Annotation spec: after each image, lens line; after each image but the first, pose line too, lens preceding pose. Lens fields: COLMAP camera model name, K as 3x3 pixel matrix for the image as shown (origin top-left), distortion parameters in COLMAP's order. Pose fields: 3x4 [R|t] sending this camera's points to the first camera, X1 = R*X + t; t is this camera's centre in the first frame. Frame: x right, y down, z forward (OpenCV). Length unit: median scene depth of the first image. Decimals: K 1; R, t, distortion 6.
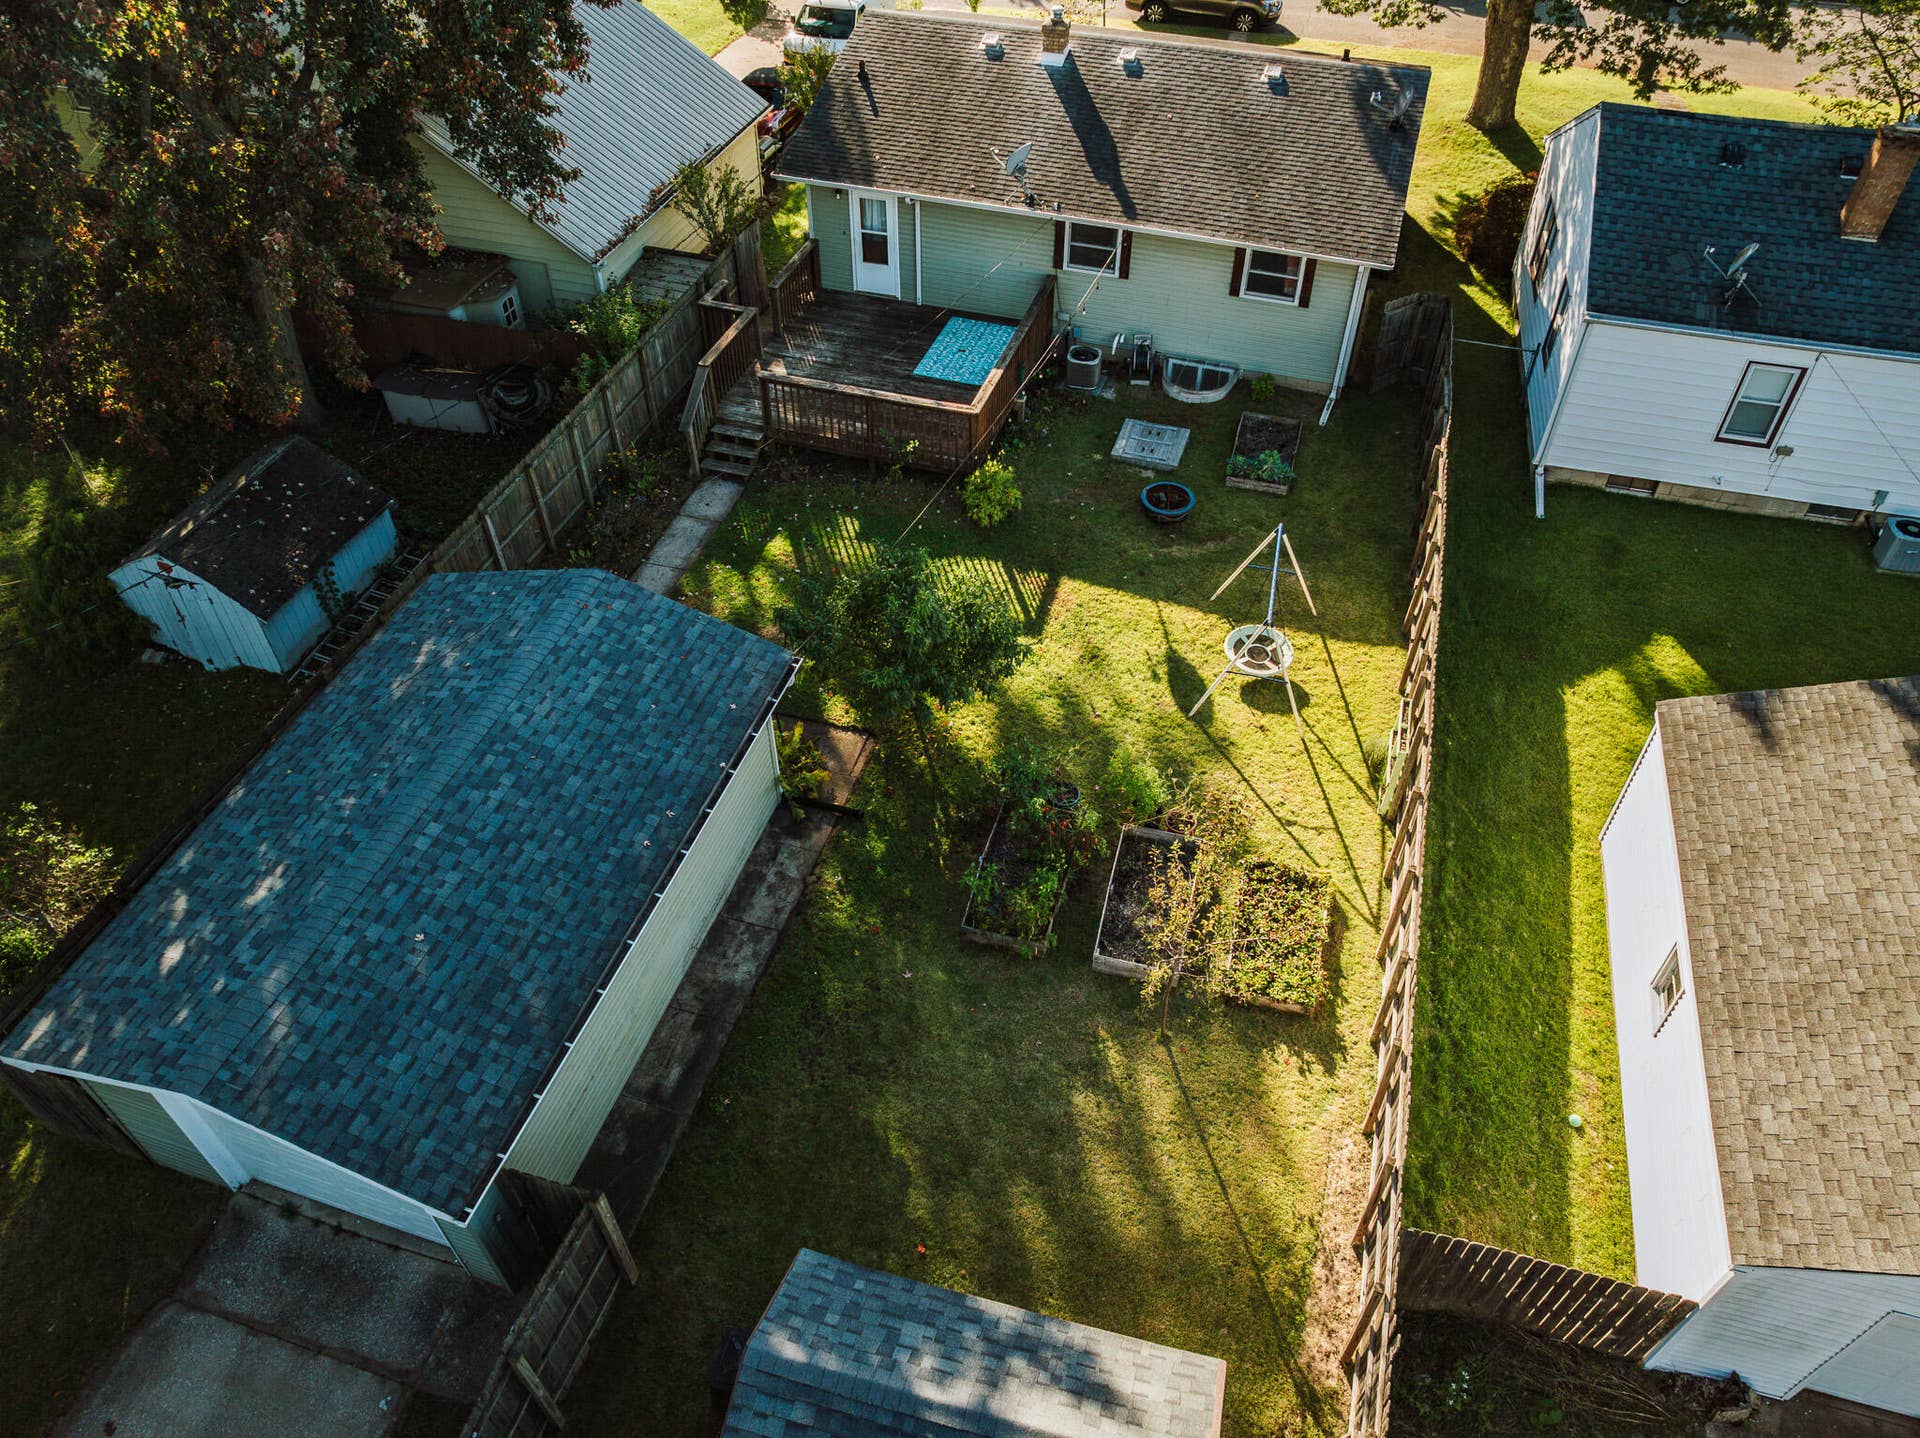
lens RADIAL K [[1362.5, 0, 955.7], [0, 1362.5, 704.5], [0, 0, 1]] dist [-0.036044, -0.006564]
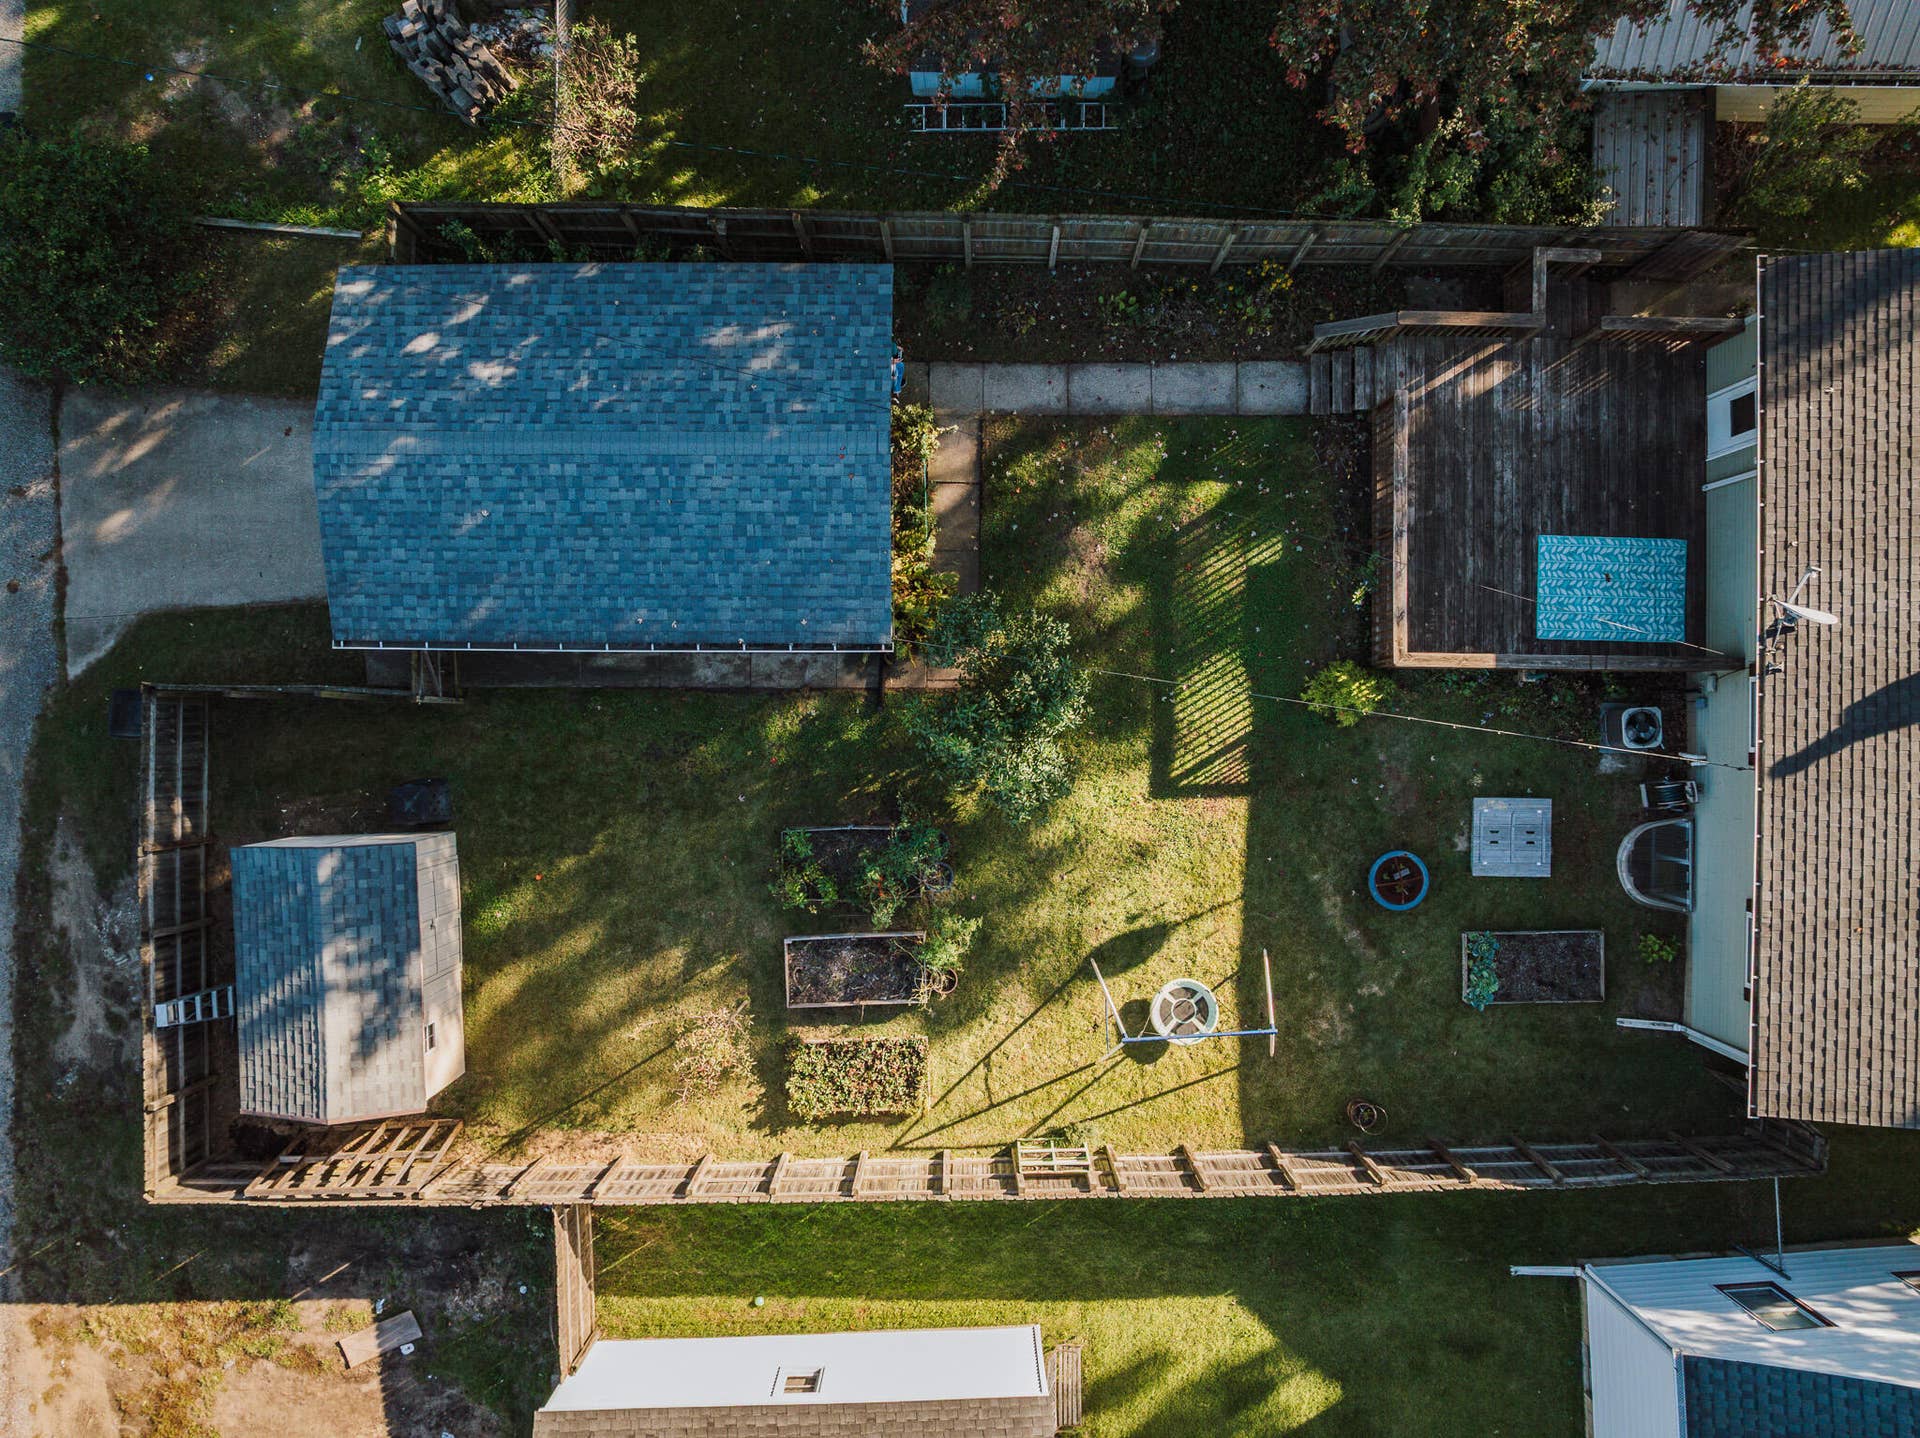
lens RADIAL K [[1362.5, 0, 955.7], [0, 1362.5, 704.5], [0, 0, 1]] dist [-0.036044, -0.006564]
pose [[0.298051, 0.954526, -0.006765, -0.041829], [-0.664805, 0.212661, 0.716107, -0.711167], [0.684981, -0.208939, 0.697958, 0.221745]]
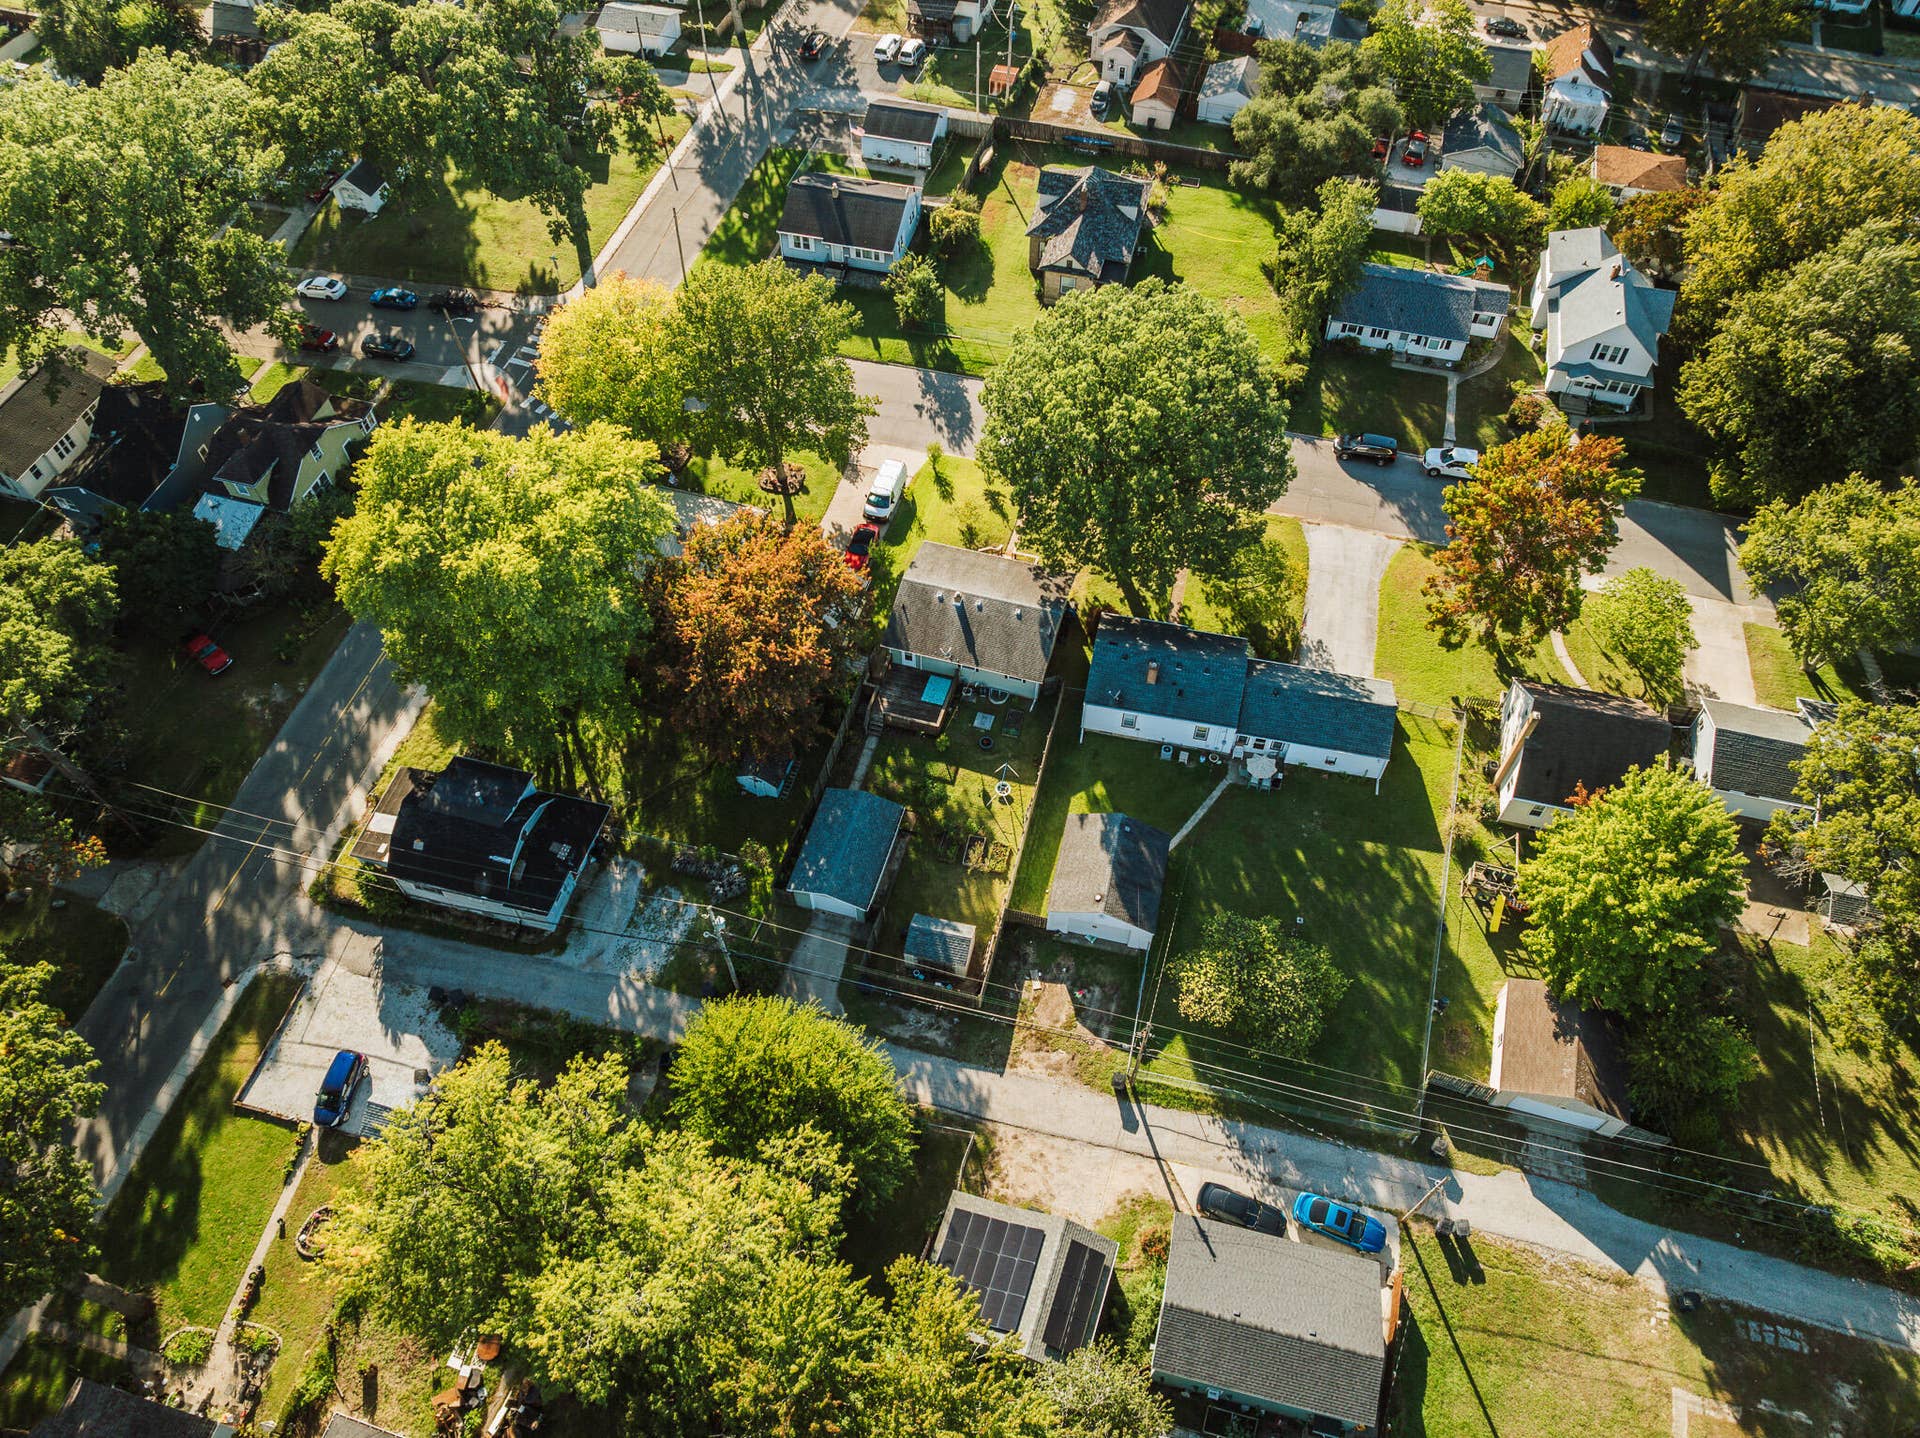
lens RADIAL K [[1362.5, 0, 955.7], [0, 1362.5, 704.5], [0, 0, 1]] dist [-0.036044, -0.006564]
pose [[0.999526, -0.027233, 0.014391, 0.012658], [0.024482, 0.985938, 0.165307, -1.060124], [-0.018690, -0.164877, 0.986137, -3.360711]]
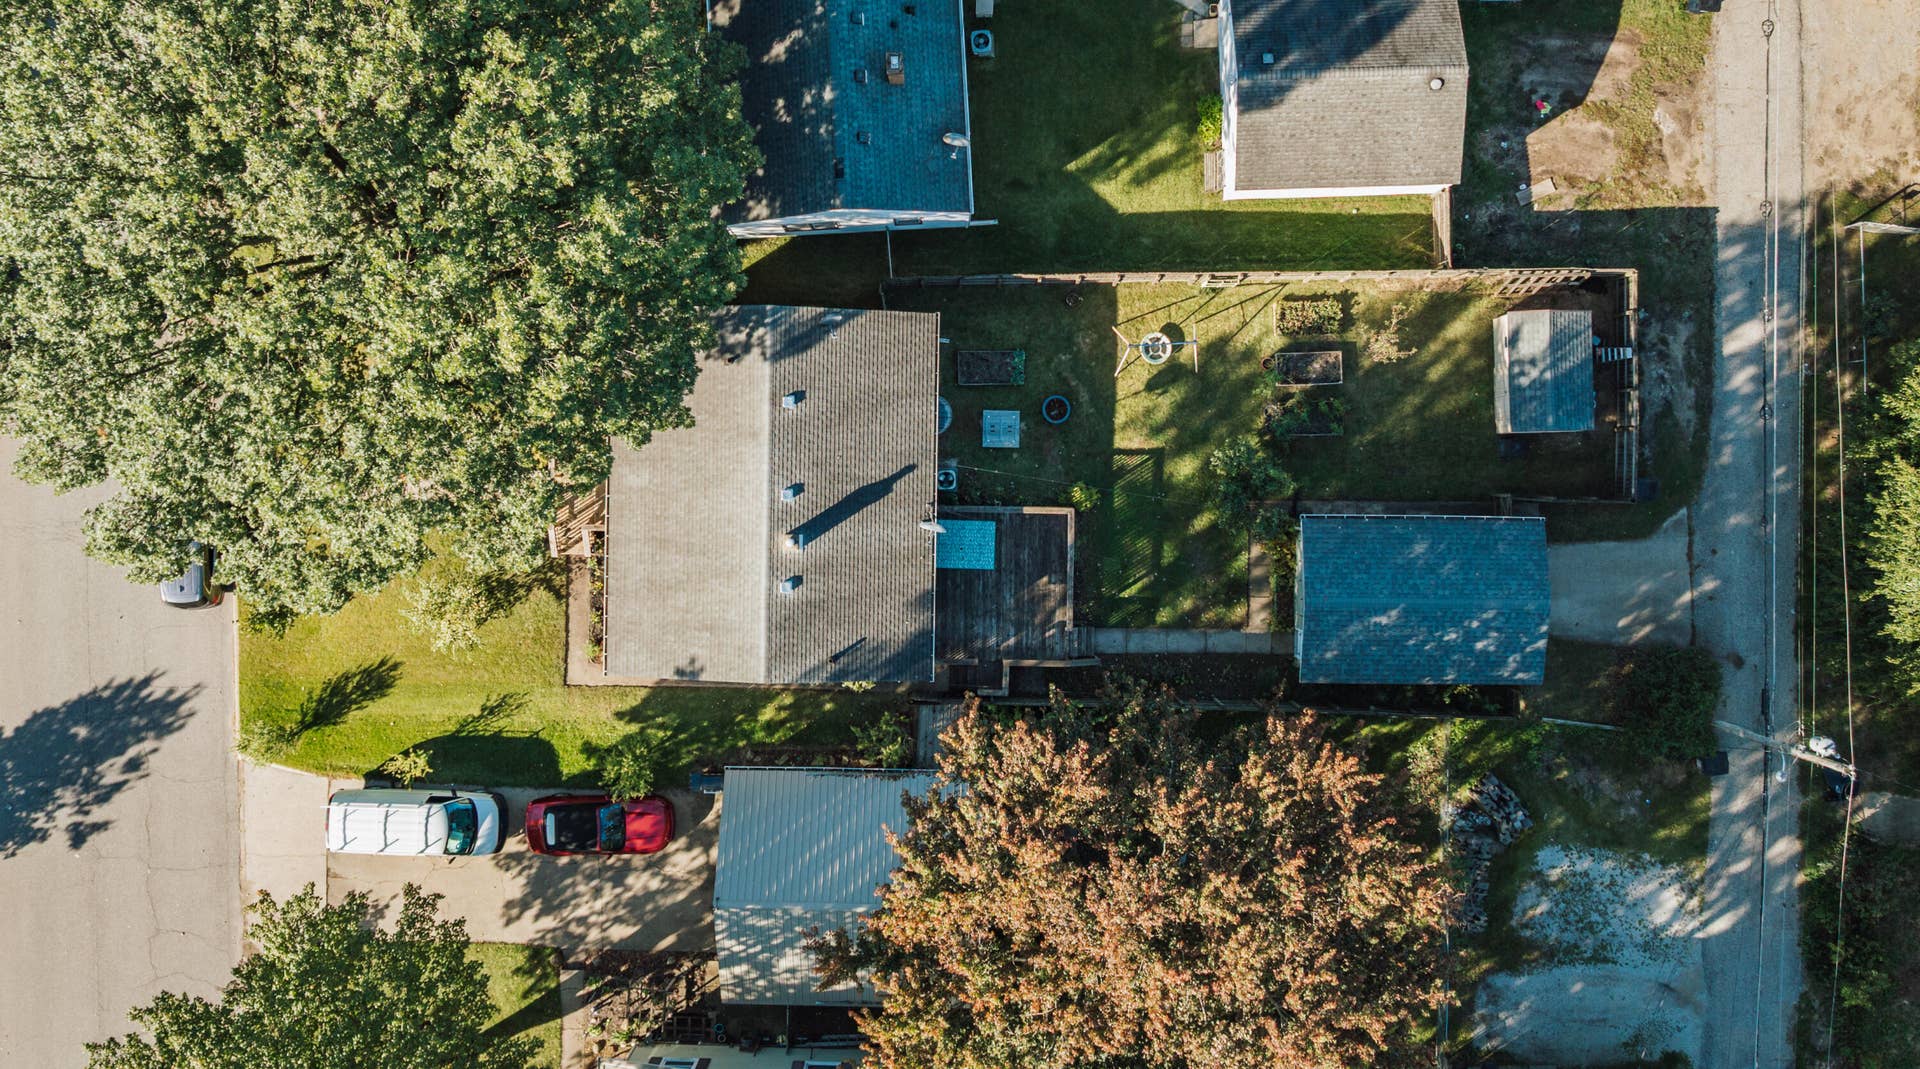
lens RADIAL K [[1663.7, 0, 960.0], [0, 1663.7, 534.5], [0, 0, 1]] dist [-0.002766, -0.004445]
pose [[-0.290973, -0.956089, -0.035044, 0.122916], [0.655544, -0.225918, 0.720572, -2.263740], [-0.696848, 0.186694, 0.692494, -0.582780]]
